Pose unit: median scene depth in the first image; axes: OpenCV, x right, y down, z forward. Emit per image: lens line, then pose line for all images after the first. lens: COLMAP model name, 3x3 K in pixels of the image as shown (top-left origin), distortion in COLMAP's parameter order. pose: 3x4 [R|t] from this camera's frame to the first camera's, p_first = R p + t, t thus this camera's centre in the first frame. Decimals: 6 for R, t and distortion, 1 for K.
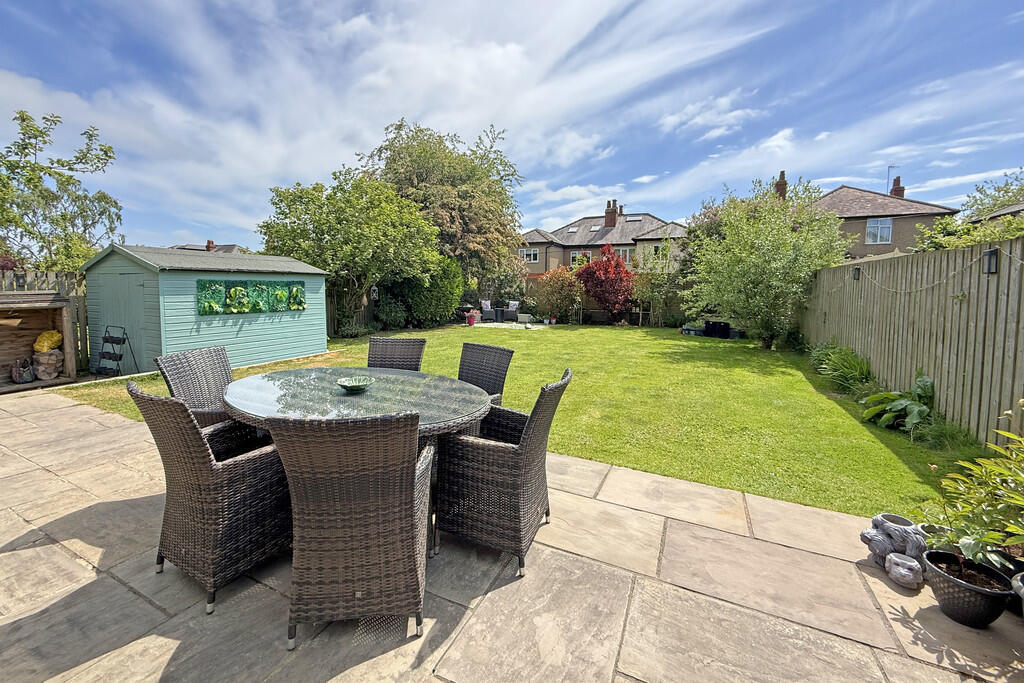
lens RADIAL K [[409.0, 0, 509.8], [0, 409.0, 313.6], [0, 0, 1]] dist [0.004194, -0.000130]
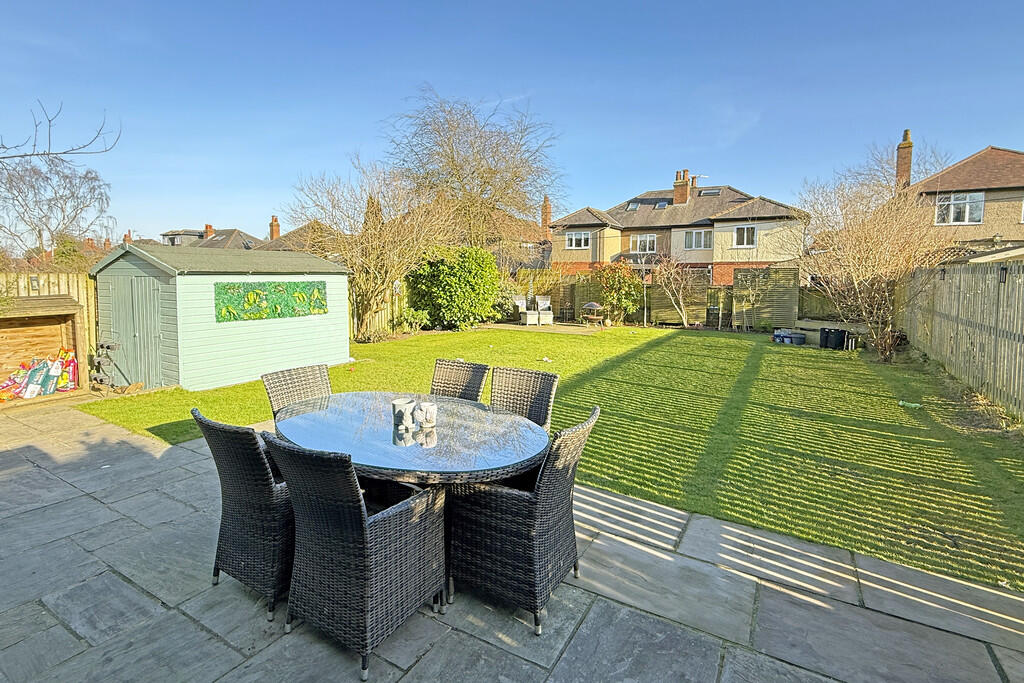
lens RADIAL K [[496.6, 0, 513.9], [0, 496.6, 297.8], [0, 0, 1]] dist [0.004989, -0.000751]
pose [[0.996536, -0.000751, -0.083158, -0.041290], [-0.001388, 0.999670, -0.025654, -0.058284], [0.083150, 0.025681, 0.996206, -0.095648]]
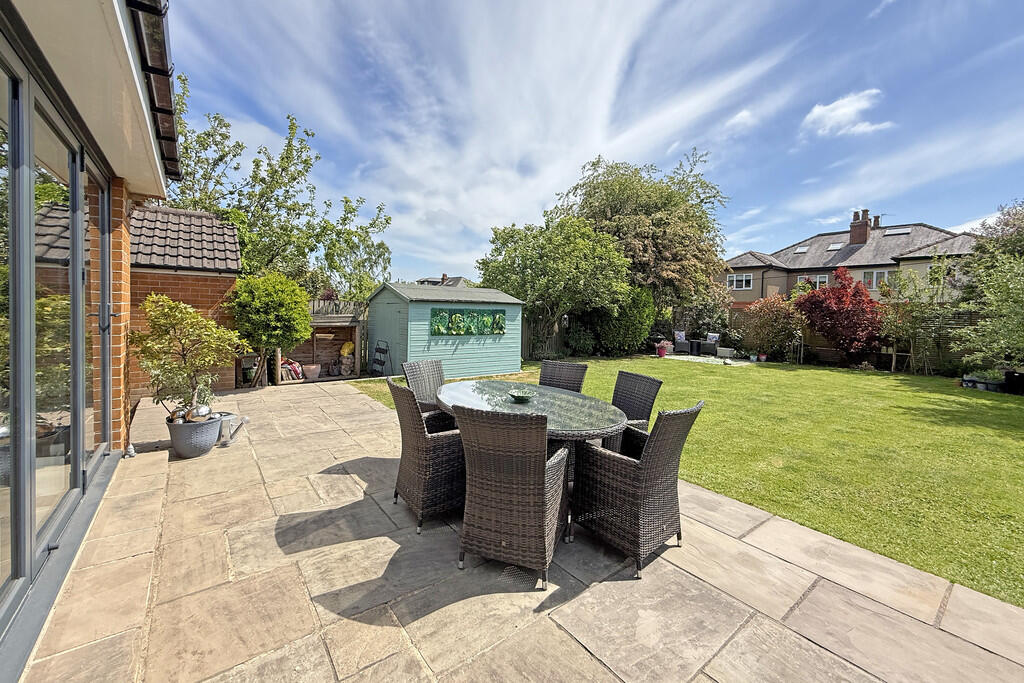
lens RADIAL K [[409.0, 0, 510.7], [0, 409.0, 314.4], [0, 0, 1]] dist [0.004194, -0.000130]
pose [[0.893951, 0.016614, -0.447857, 0.129617], [-0.046339, 0.997383, -0.055494, -0.005721], [0.445763, 0.070362, 0.892381, -0.139367]]
